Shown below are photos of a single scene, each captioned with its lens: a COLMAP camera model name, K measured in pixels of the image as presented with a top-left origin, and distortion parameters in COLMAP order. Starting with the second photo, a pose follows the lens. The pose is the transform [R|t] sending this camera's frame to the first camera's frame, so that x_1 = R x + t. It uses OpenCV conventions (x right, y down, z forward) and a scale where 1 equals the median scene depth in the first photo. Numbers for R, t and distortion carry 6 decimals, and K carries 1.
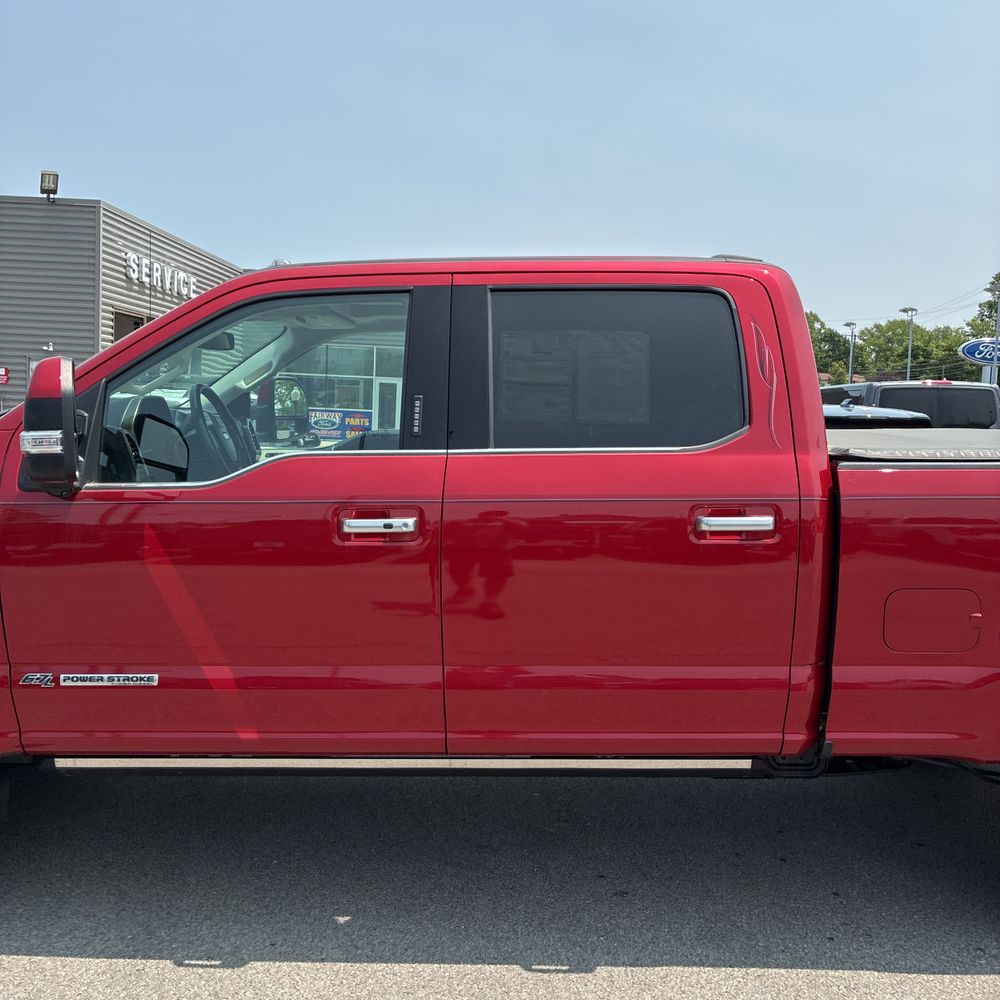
lens RADIAL K [[1021.4, 0, 500.0], [0, 1021.4, 500.0], [0, 0, 1]] dist [0.028459, -0.001364]
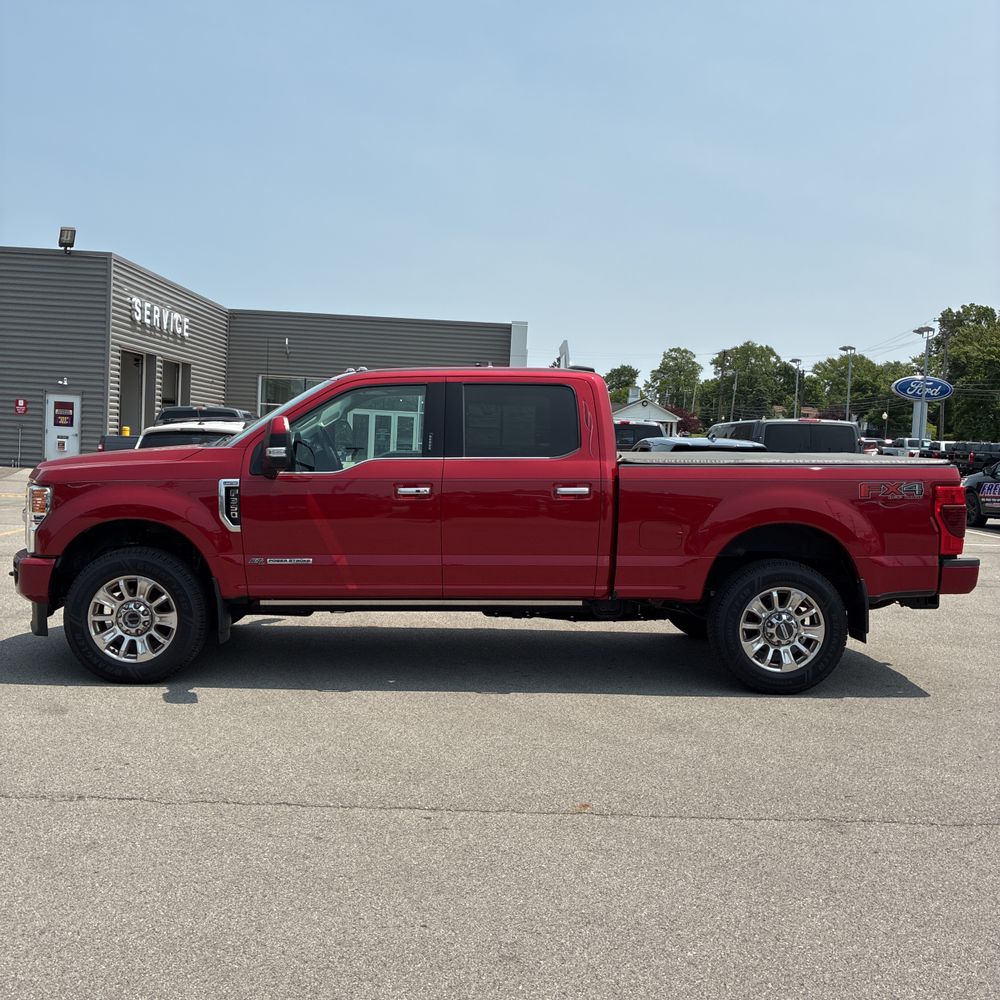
lens RADIAL K [[1020.9, 0, 496.3], [0, 1020.9, 517.2], [0, 0, 1]] dist [0.015124, 0.009219]
pose [[0.999446, 0.003939, 0.033052, -0.001148], [-0.003542, 0.999921, -0.012059, 0.011711], [-0.033096, 0.011935, 0.999381, -0.133793]]
